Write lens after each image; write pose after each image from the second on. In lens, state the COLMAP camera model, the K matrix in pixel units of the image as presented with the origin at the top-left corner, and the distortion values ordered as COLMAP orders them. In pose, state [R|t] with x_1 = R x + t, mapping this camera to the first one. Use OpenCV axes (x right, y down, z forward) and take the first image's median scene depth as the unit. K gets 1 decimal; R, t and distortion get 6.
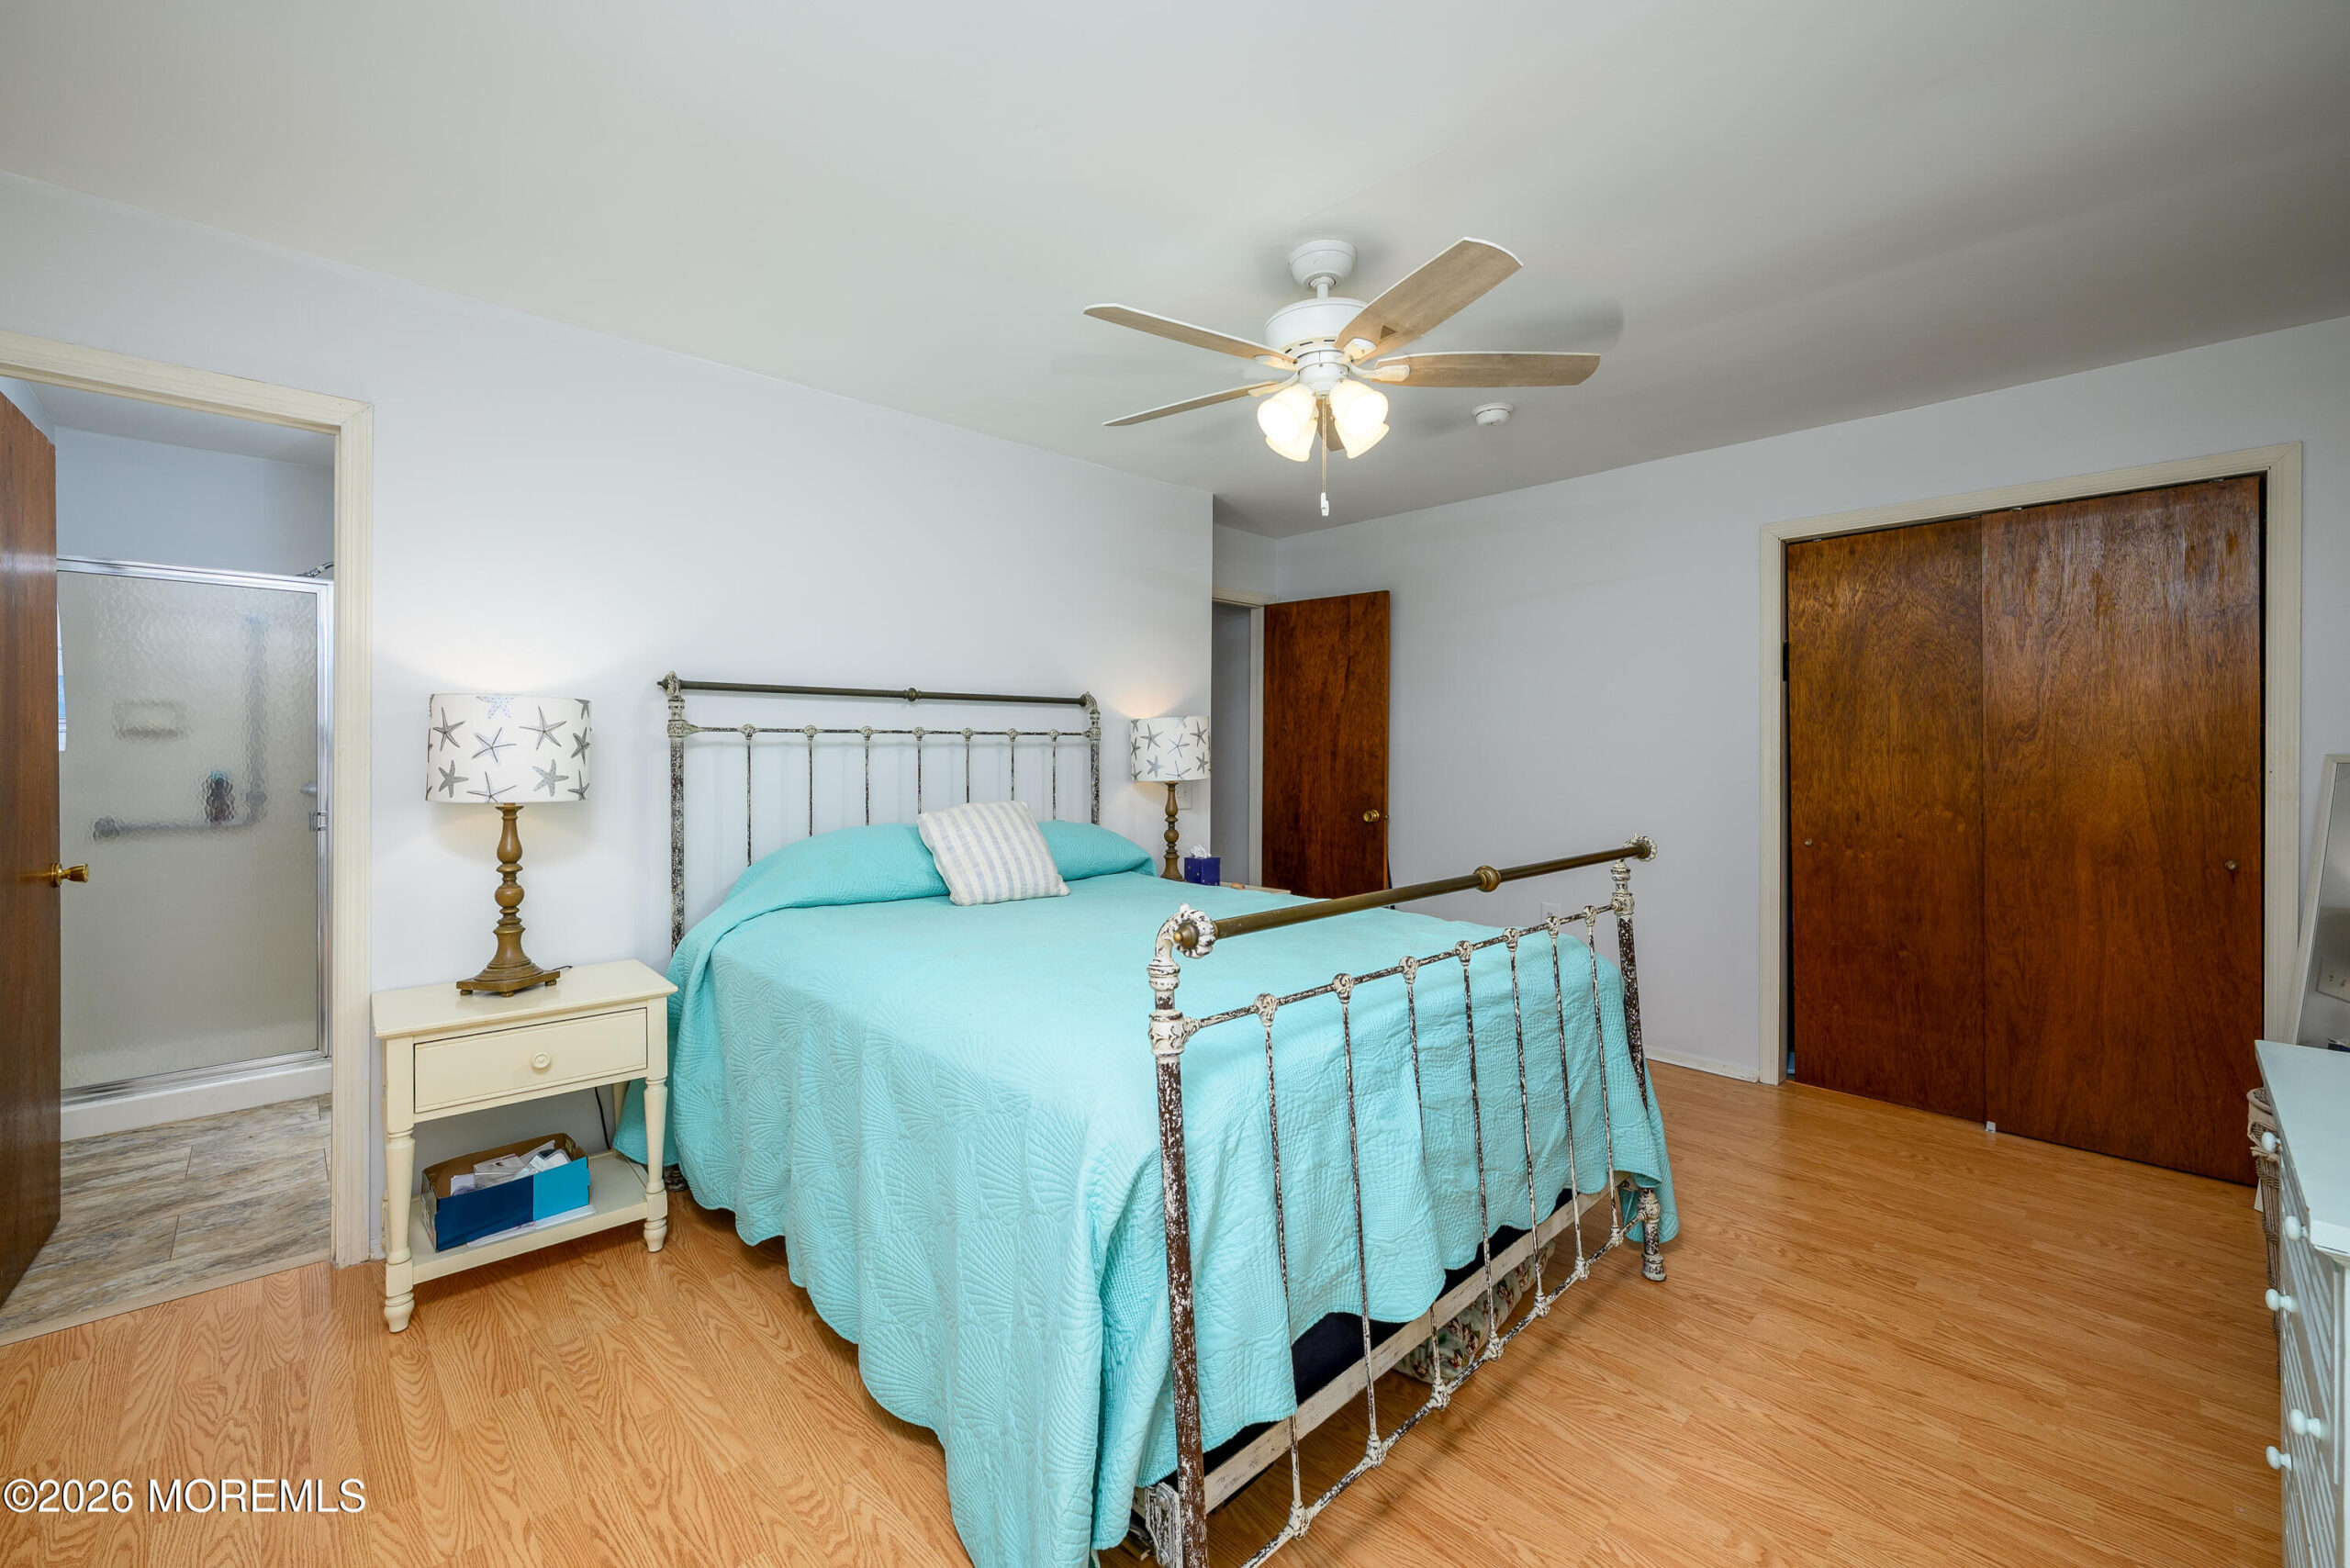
lens RADIAL K [[958.6, 0, 1217.7], [0, 958.6, 754.8], [0, 0, 1]] dist [-0.000162, 0.000713]
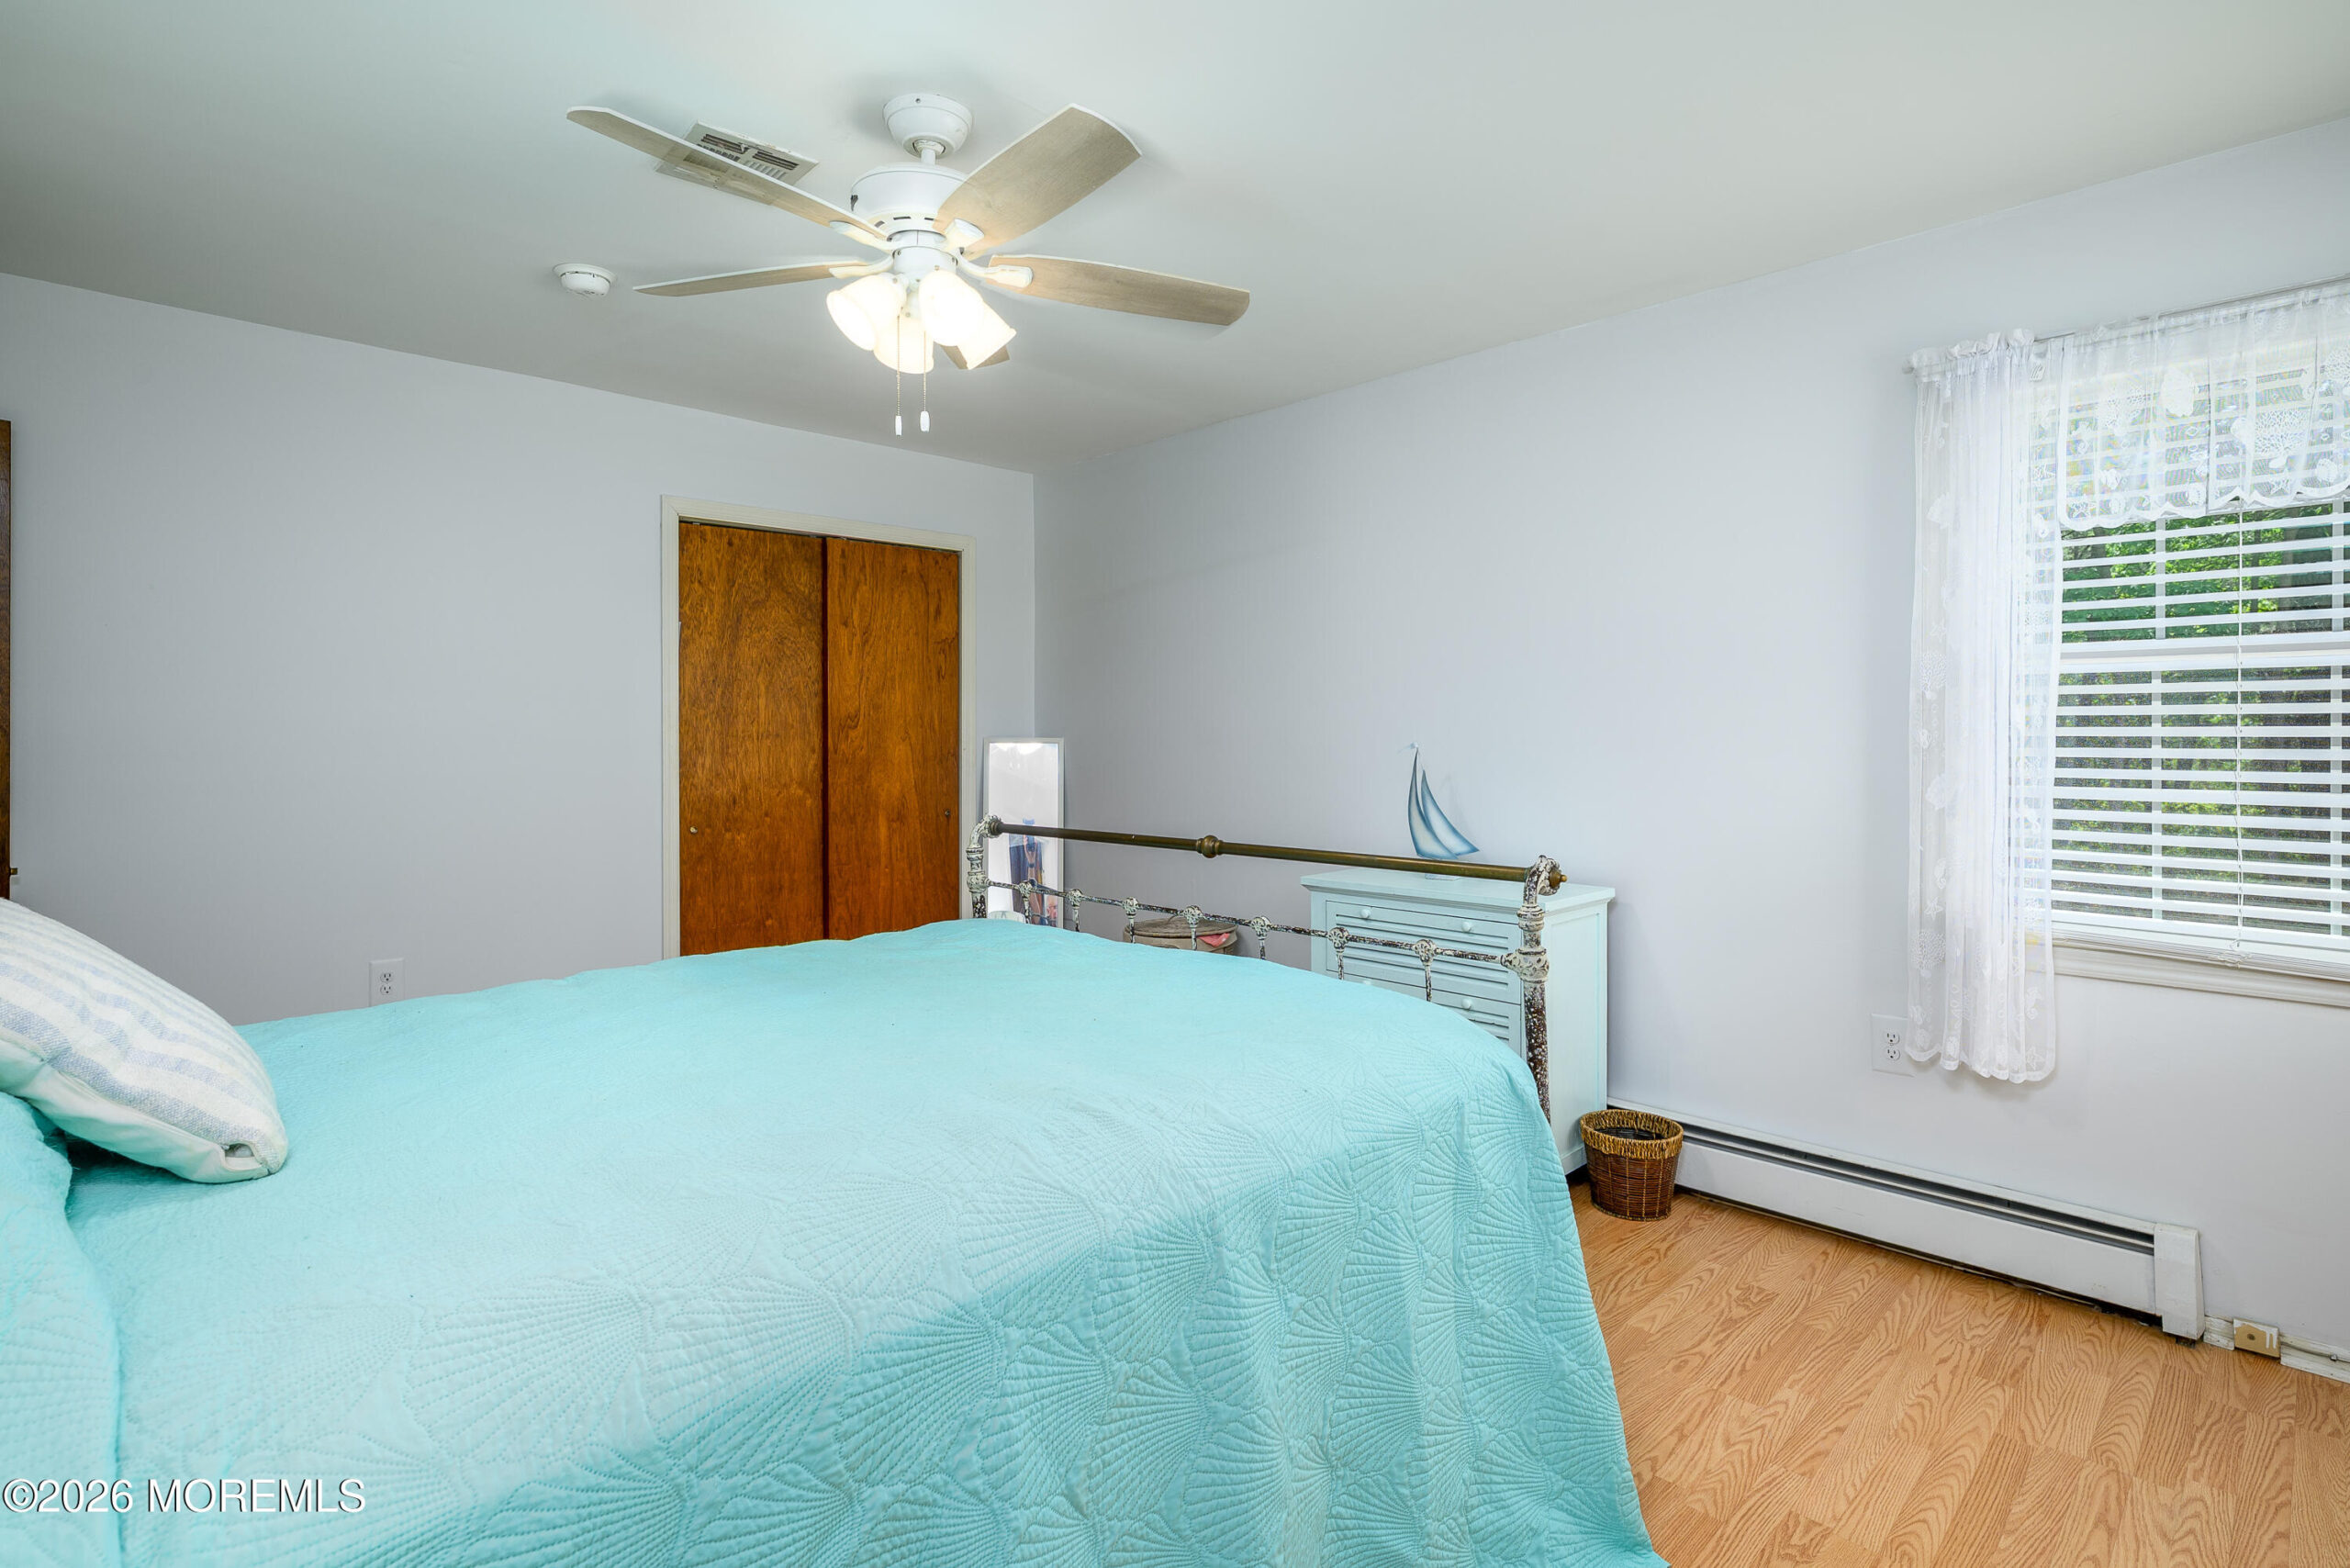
lens RADIAL K [[1133.7, 0, 1183.5], [0, 1133.7, 763.9], [0, 0, 1]] dist [-0.003166, 0.000059]
pose [[0.002278, -0.023061, 0.999731, -0.621354], [0.011479, 0.999669, 0.023033, 0.002741], [-0.999932, 0.011424, 0.002542, 0.567528]]
